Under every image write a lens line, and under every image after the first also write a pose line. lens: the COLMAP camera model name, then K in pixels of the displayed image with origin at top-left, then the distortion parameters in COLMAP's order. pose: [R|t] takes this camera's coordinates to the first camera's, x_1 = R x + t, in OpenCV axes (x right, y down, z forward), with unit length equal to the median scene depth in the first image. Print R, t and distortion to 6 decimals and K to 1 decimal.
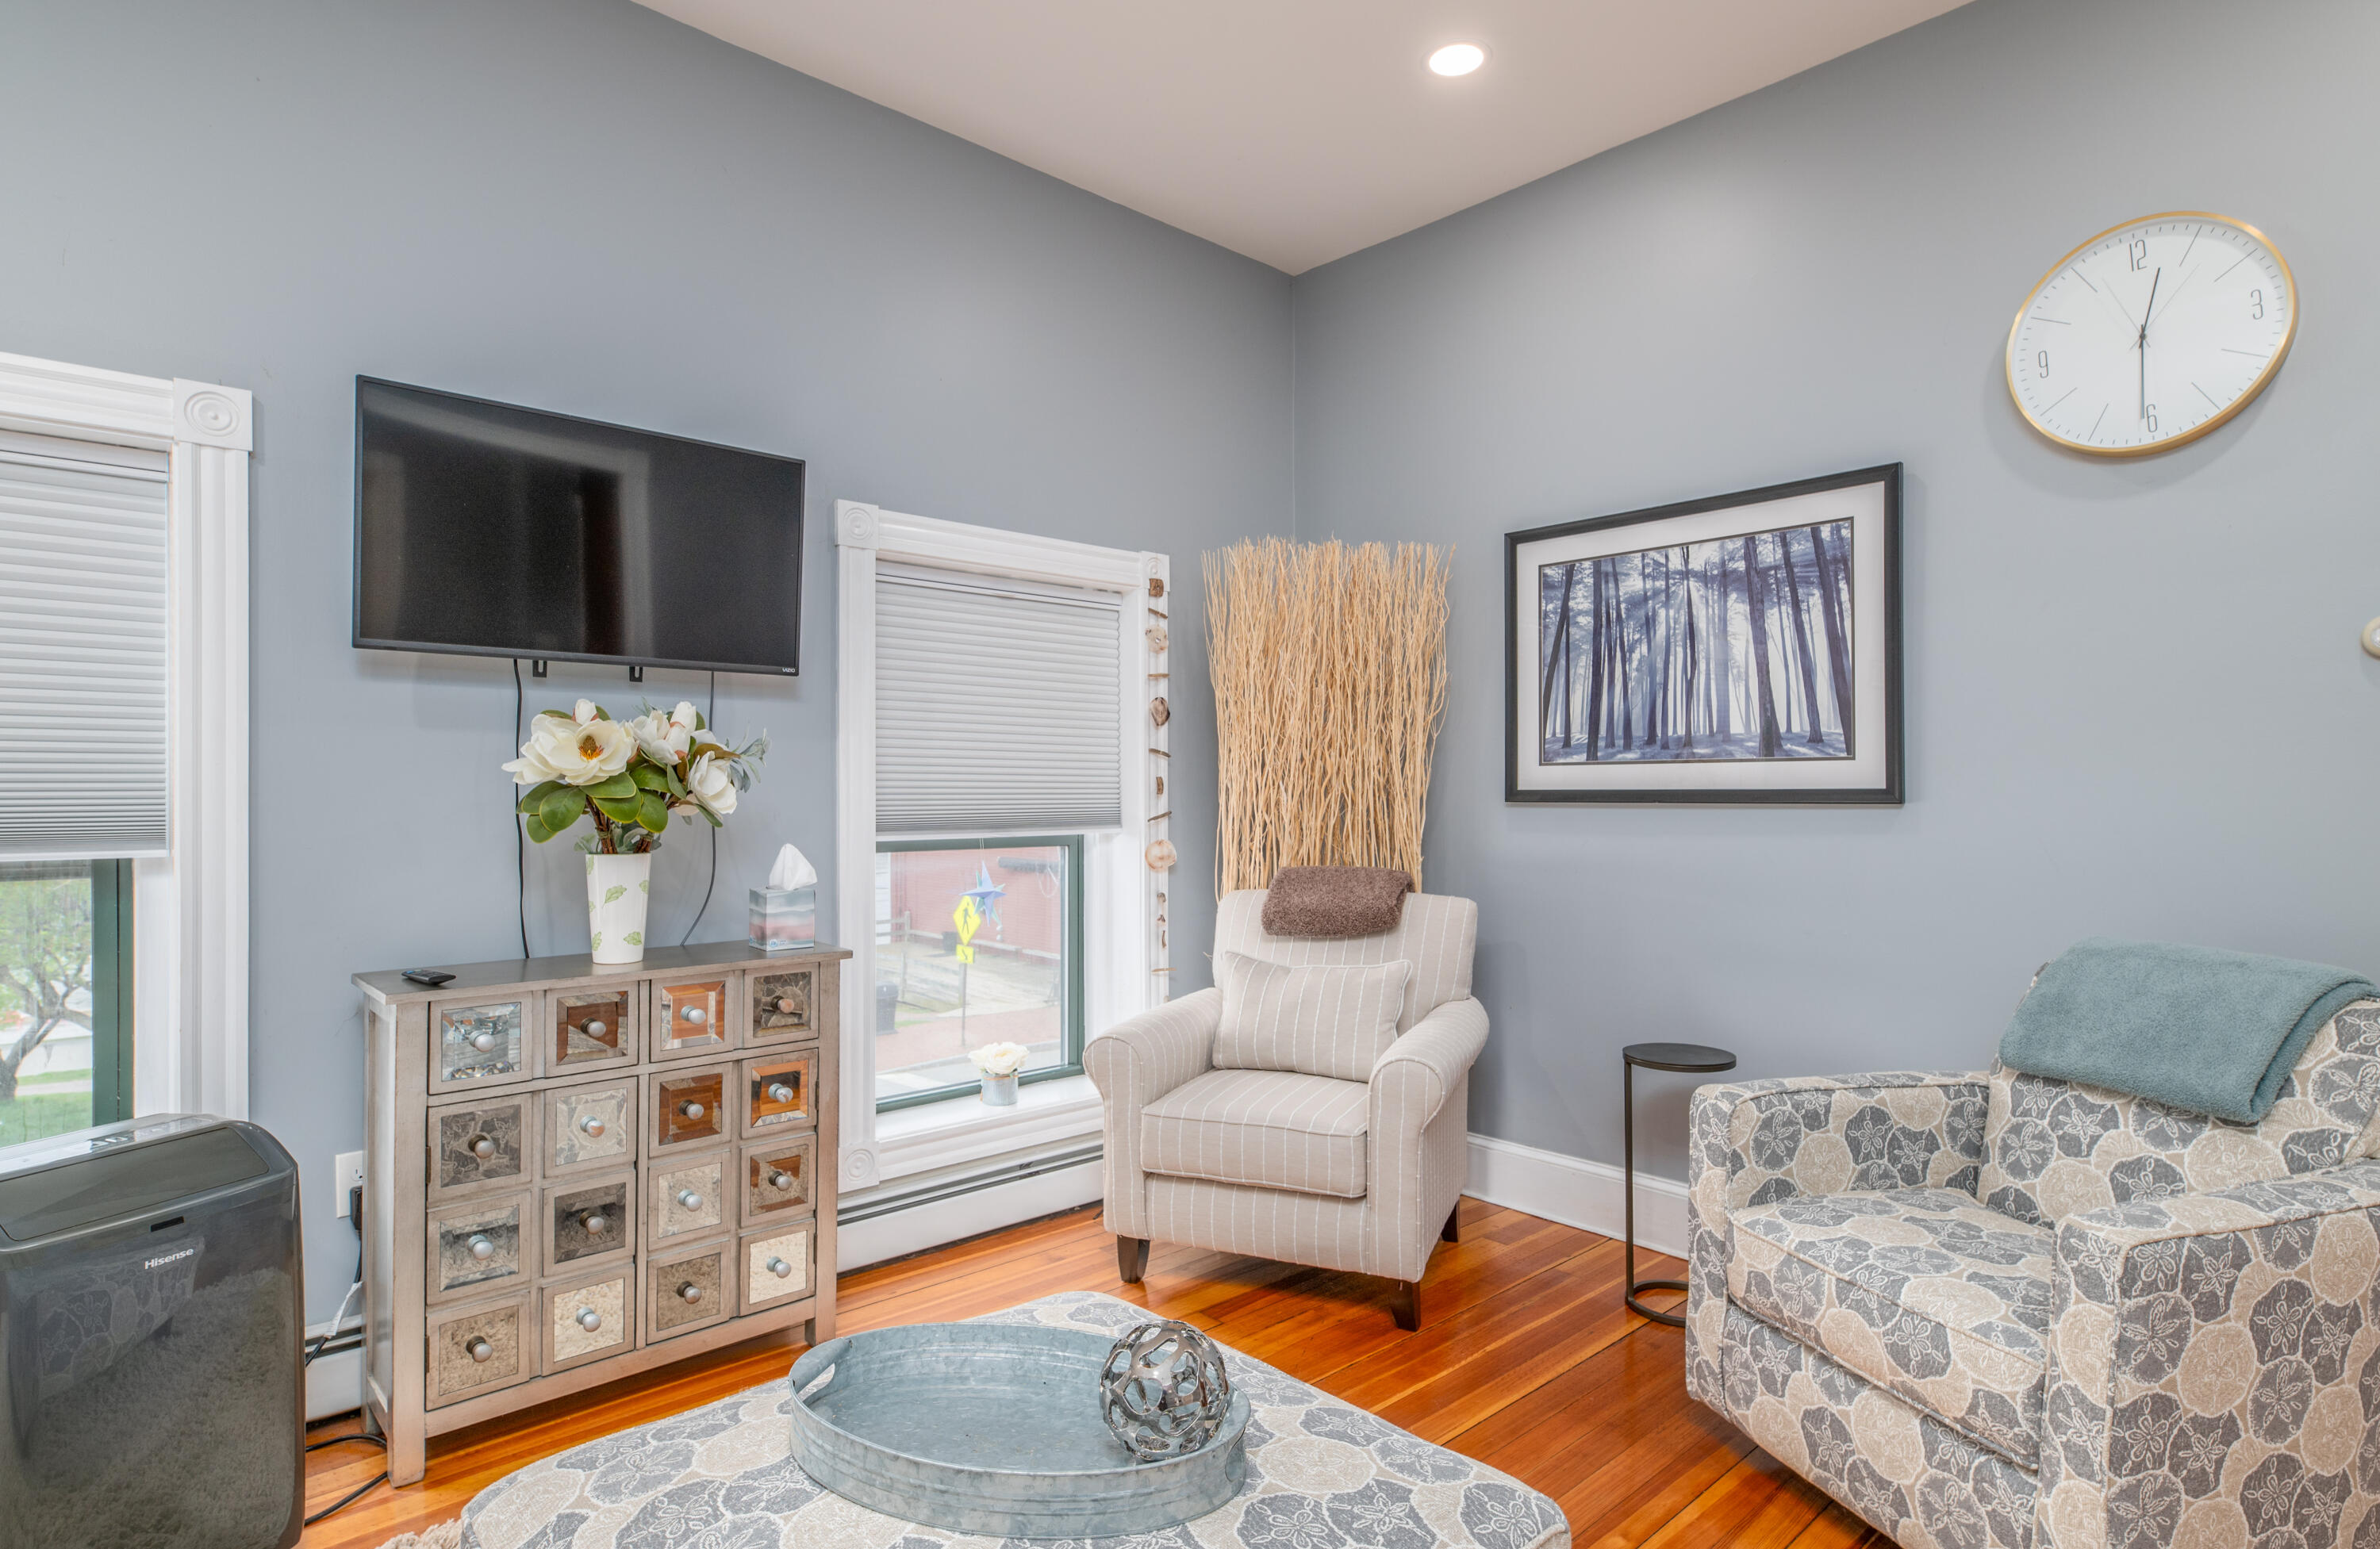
lens RADIAL K [[1227.5, 0, 1196.7], [0, 1227.5, 791.2], [0, 0, 1]] dist [-0.000969, -0.000372]
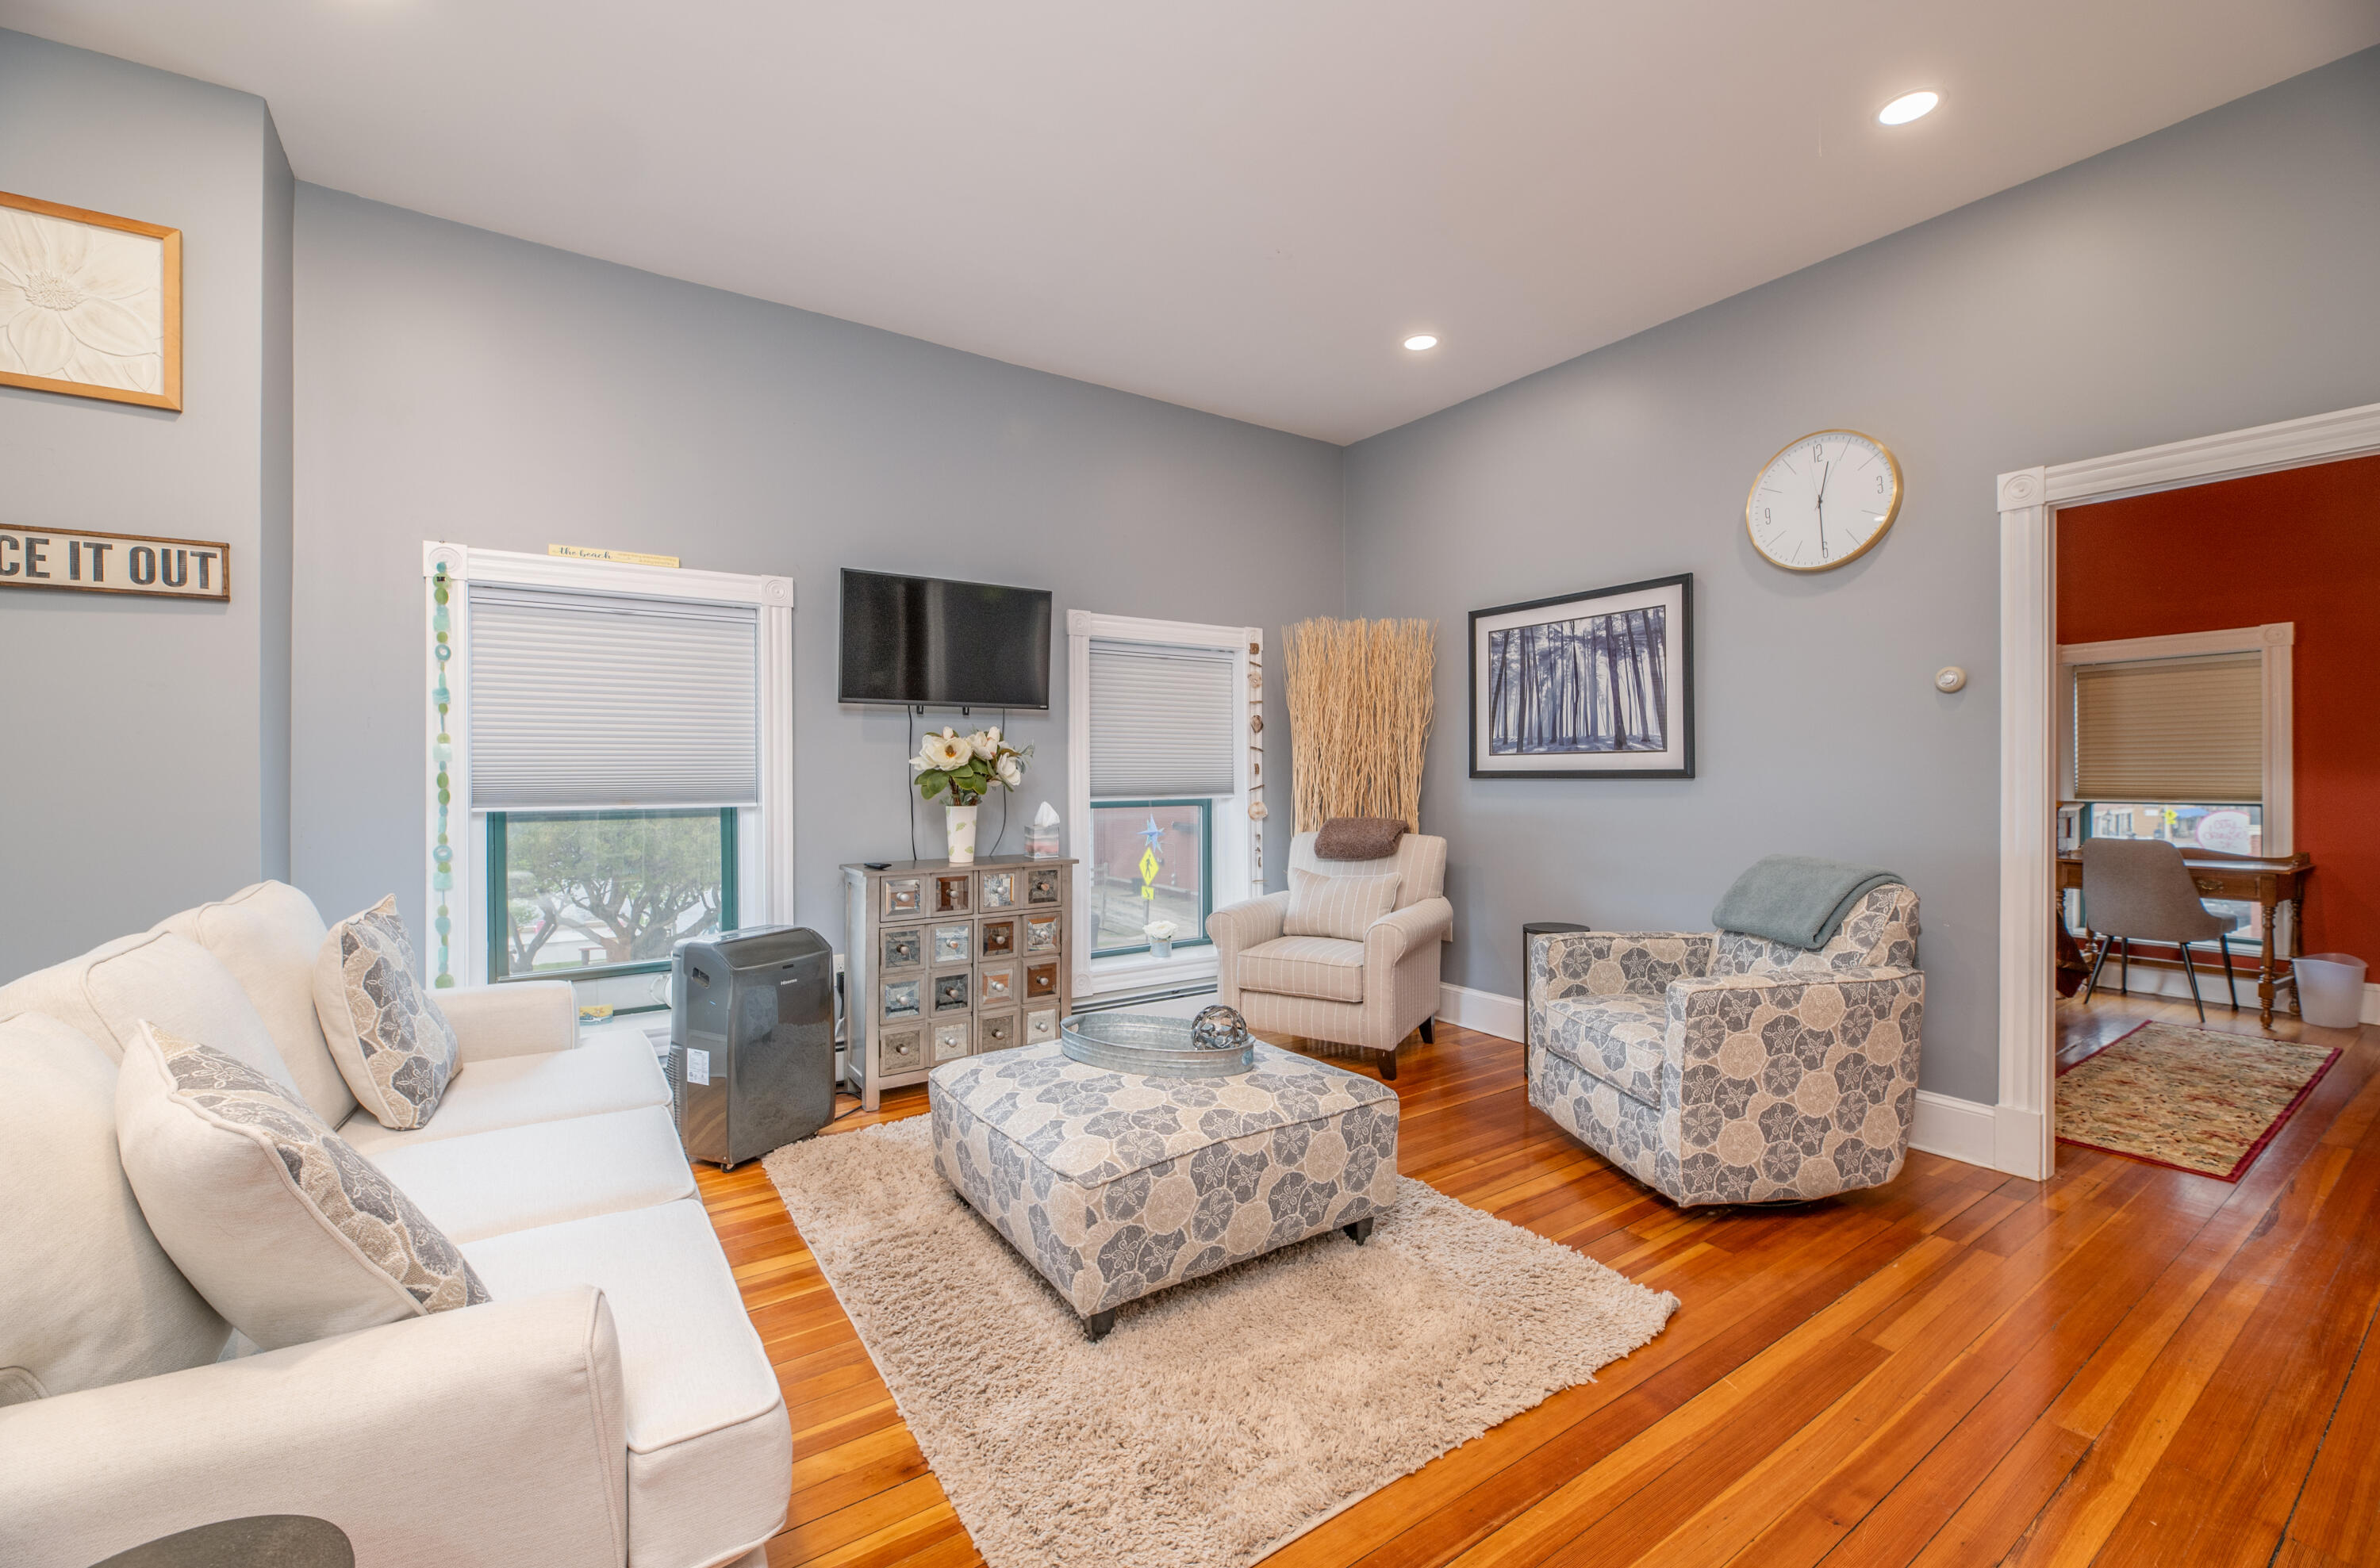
lens RADIAL K [[960.4, 0, 1190.0], [0, 960.4, 784.0], [0, 0, 1]] dist [0.000205, 0.000044]
pose [[0.989699, -0.002035, -0.143147, 0.088237], [0.003764, 0.999923, 0.011811, 0.000064], [0.143112, -0.012228, 0.989631, -0.386905]]
